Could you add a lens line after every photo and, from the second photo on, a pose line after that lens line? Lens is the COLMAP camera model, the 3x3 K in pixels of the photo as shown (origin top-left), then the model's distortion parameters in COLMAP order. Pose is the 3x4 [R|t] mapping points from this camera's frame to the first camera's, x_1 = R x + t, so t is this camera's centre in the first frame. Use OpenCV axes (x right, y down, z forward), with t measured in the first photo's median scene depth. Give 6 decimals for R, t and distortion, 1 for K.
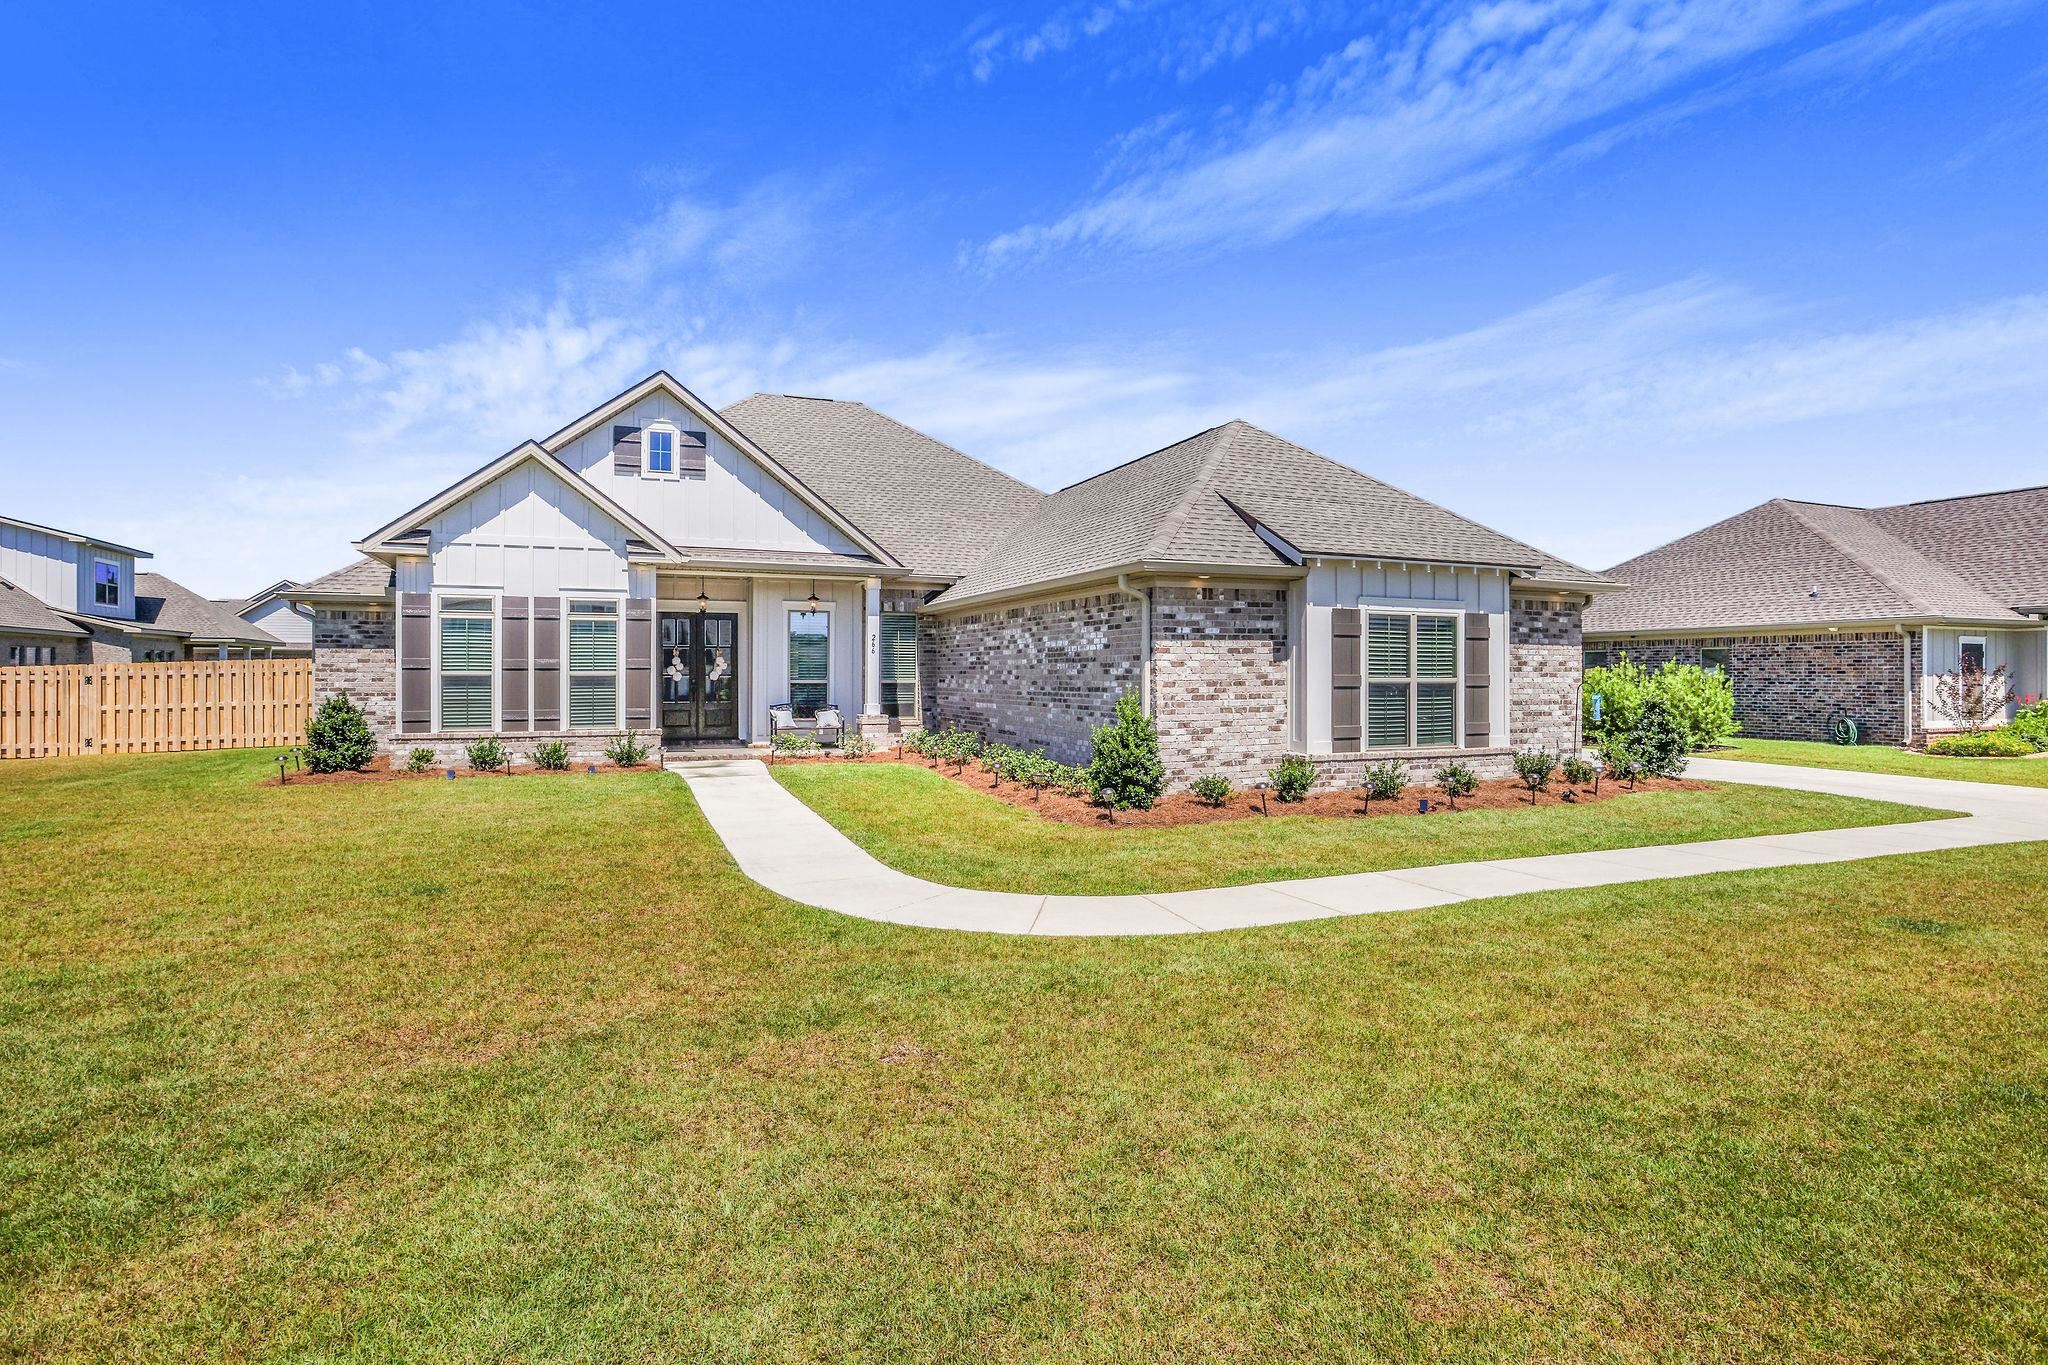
lens RADIAL K [[1062.7, 0, 1013.2], [0, 1062.7, 671.8], [0, 0, 1]] dist [-0.003329, -0.000073]
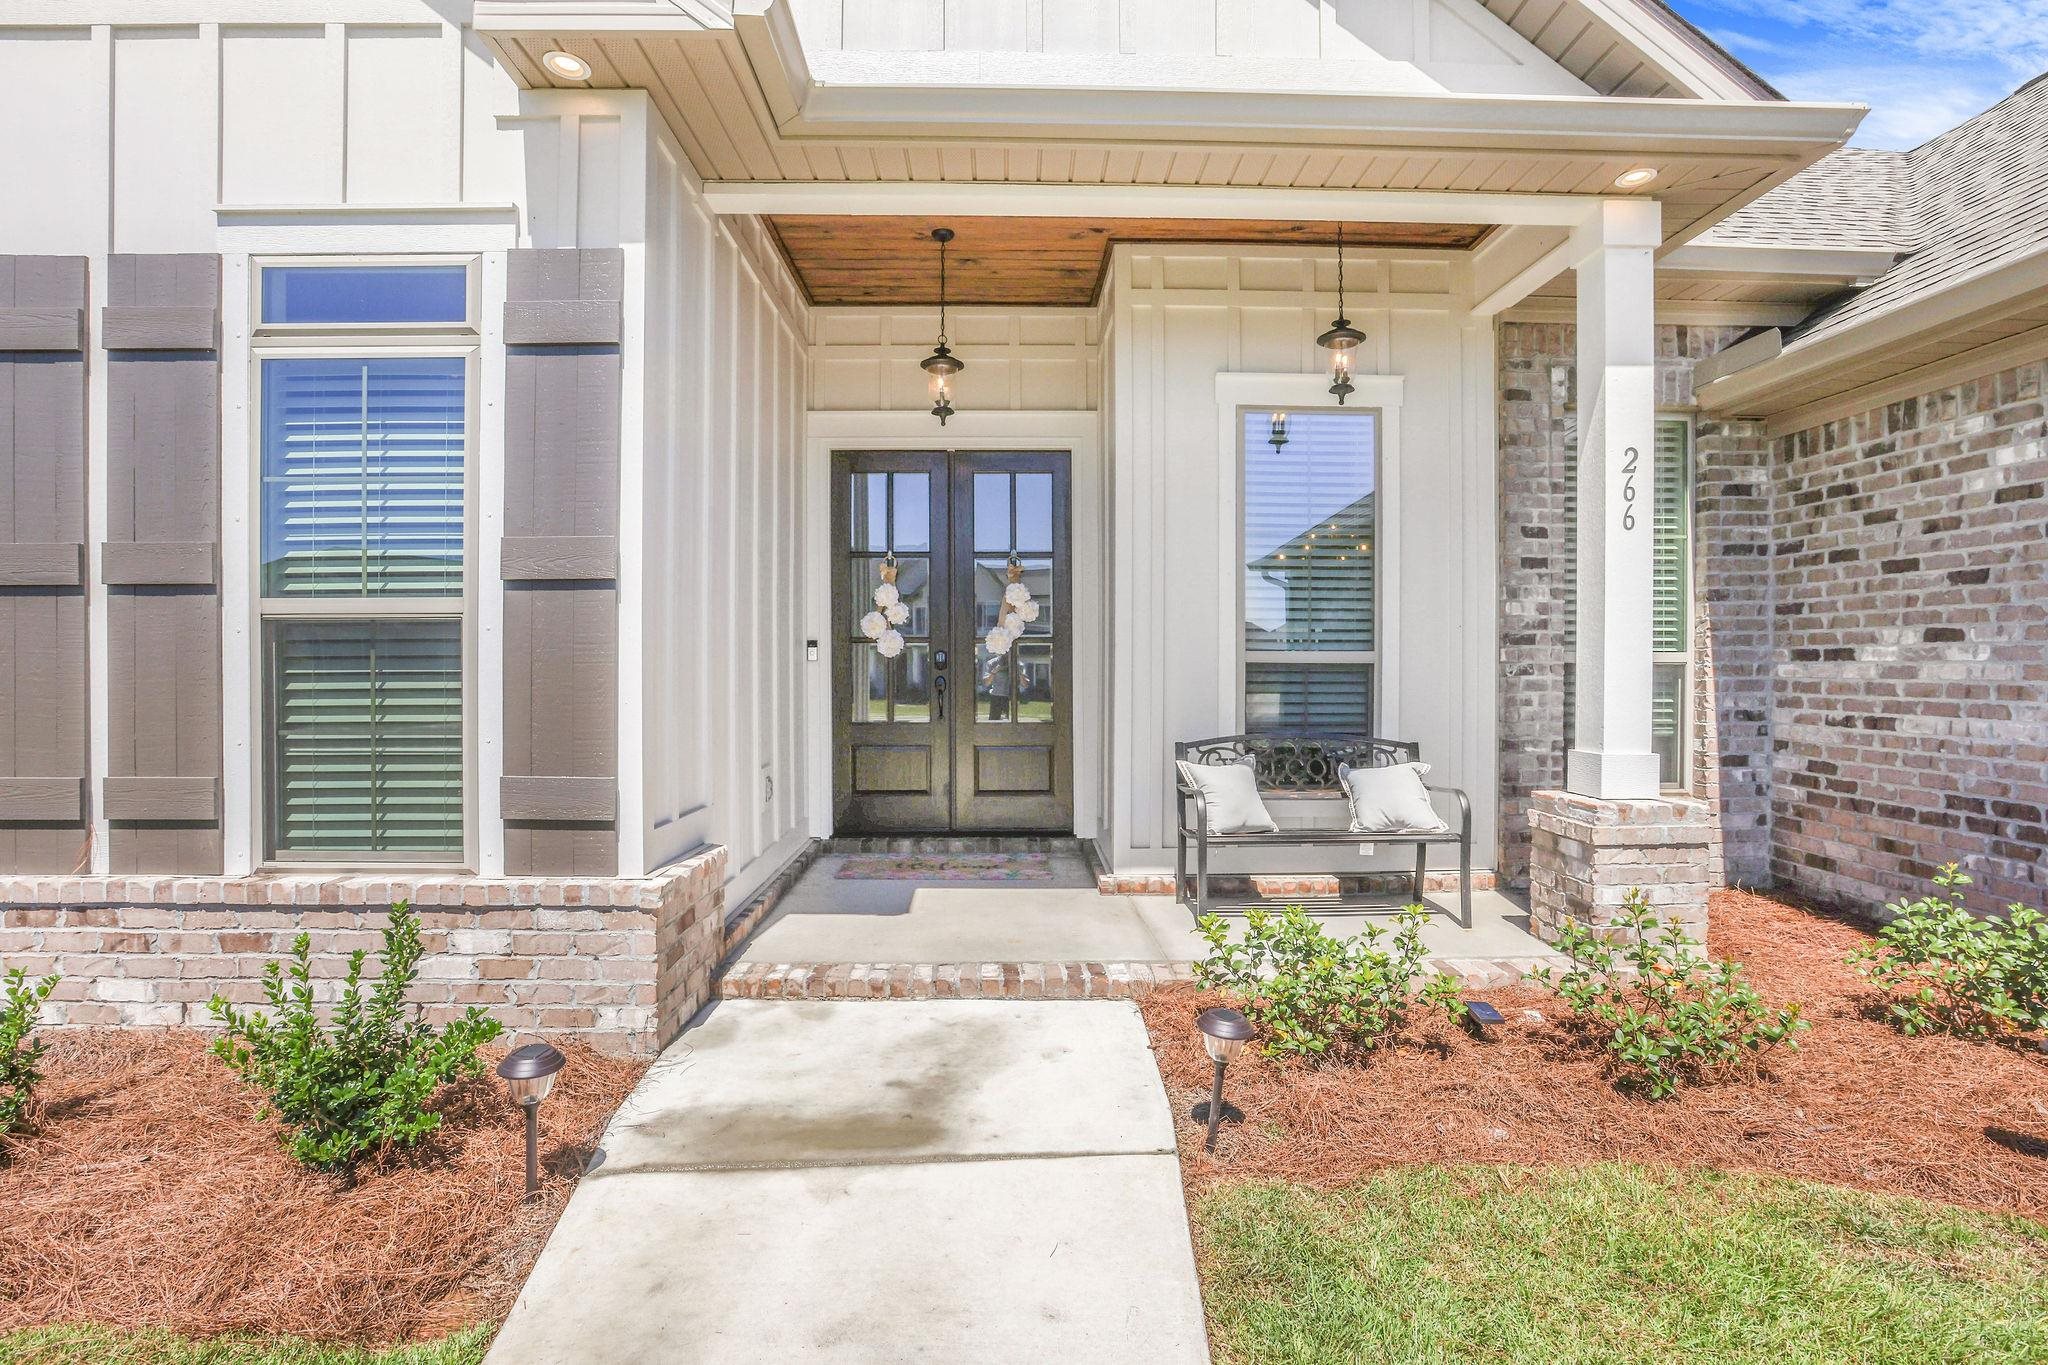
lens RADIAL K [[935.7, 0, 1022.2], [0, 935.7, 672.5], [0, 0, 1]] dist [-0.000310, 0.000315]
pose [[0.936405, 0.001814, -0.350917, -0.178568], [0.001165, 0.999965, 0.008280, 0.011296], [0.350920, -0.008163, 0.936370, 0.749830]]
